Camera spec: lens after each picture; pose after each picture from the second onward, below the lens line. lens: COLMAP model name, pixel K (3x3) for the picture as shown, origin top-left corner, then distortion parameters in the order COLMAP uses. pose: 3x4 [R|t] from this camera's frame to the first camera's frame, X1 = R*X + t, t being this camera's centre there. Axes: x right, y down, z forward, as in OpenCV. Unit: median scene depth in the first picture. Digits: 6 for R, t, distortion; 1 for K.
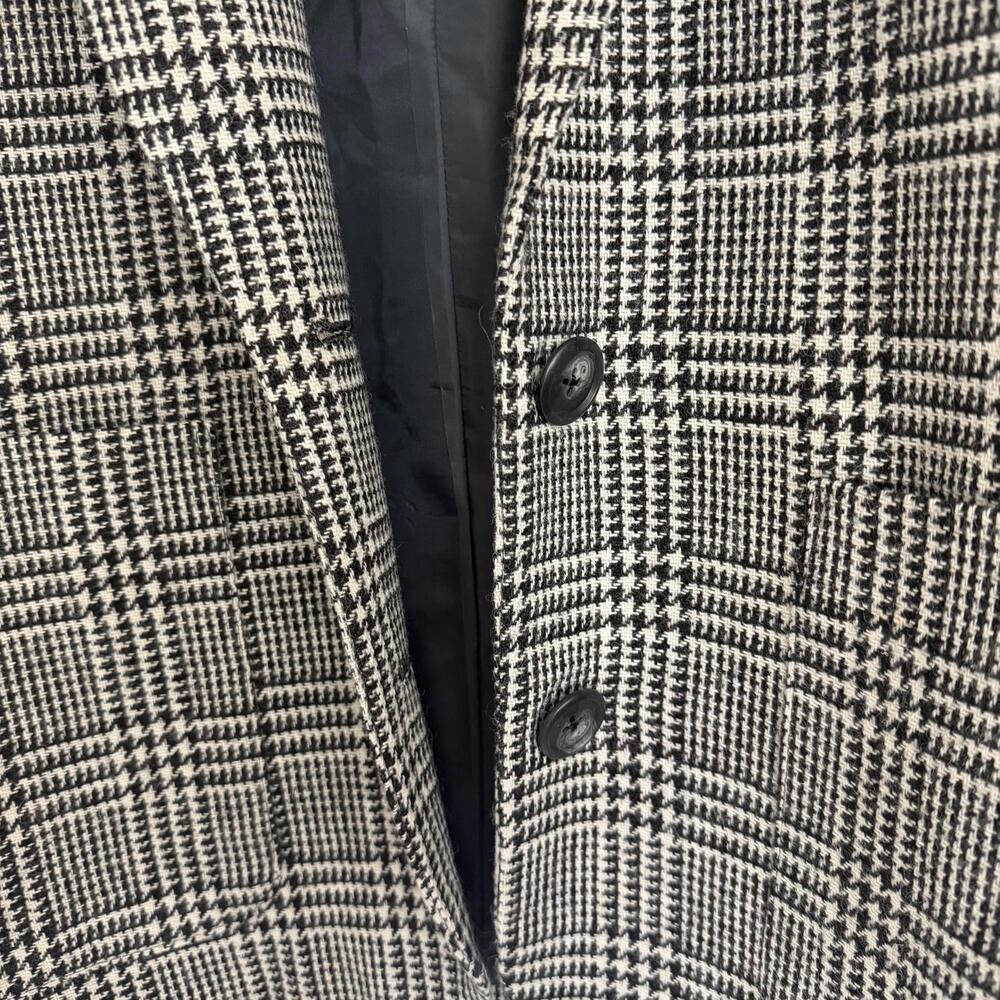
lens RADIAL K [[969.0, 0, 499.6], [0, 969.0, 478.9], [0, 0, 1]] dist [0.107590, -0.188287]
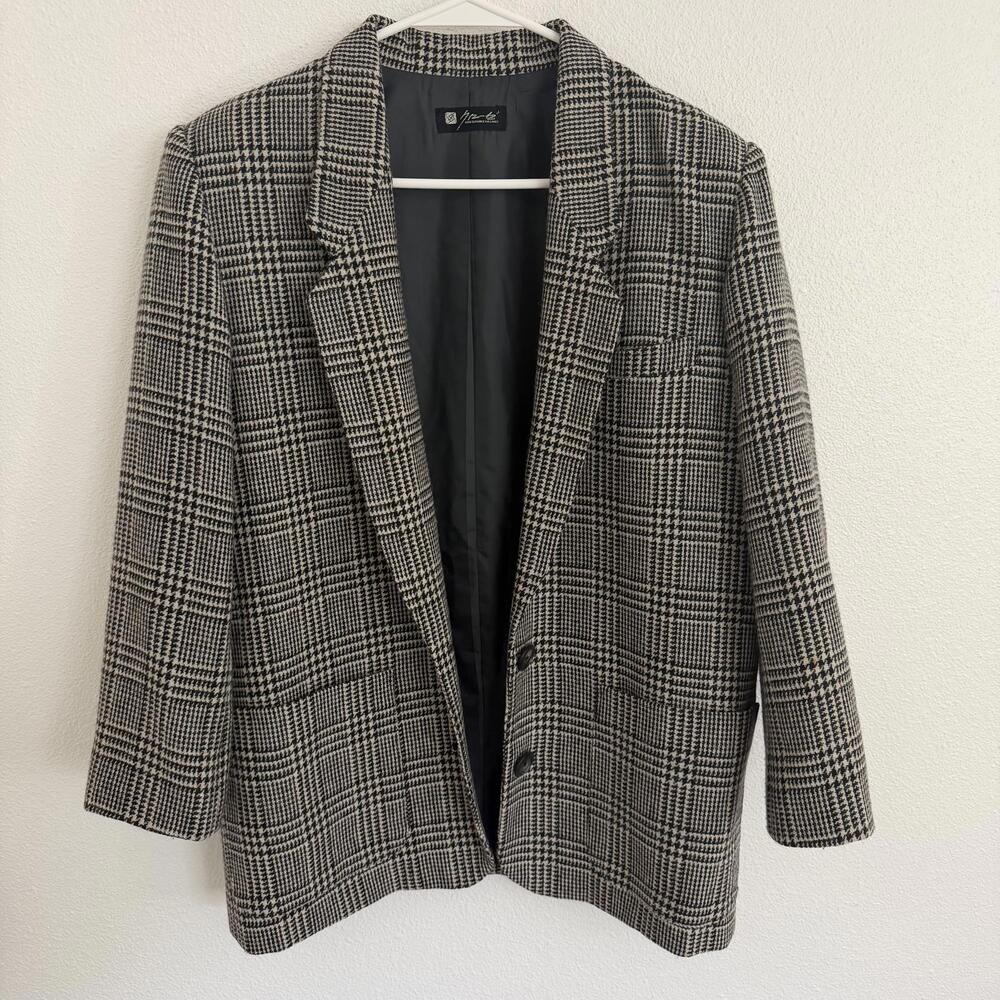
lens RADIAL K [[1075.8, 0, 499.2], [0, 1075.8, 518.4], [0, 0, 1]] dist [0.492772, -1.152822]
pose [[0.960092, -0.052125, 0.274783, -0.856204], [0.033785, 0.996900, 0.071060, -0.716259], [-0.277635, -0.058941, 0.958877, -2.093758]]
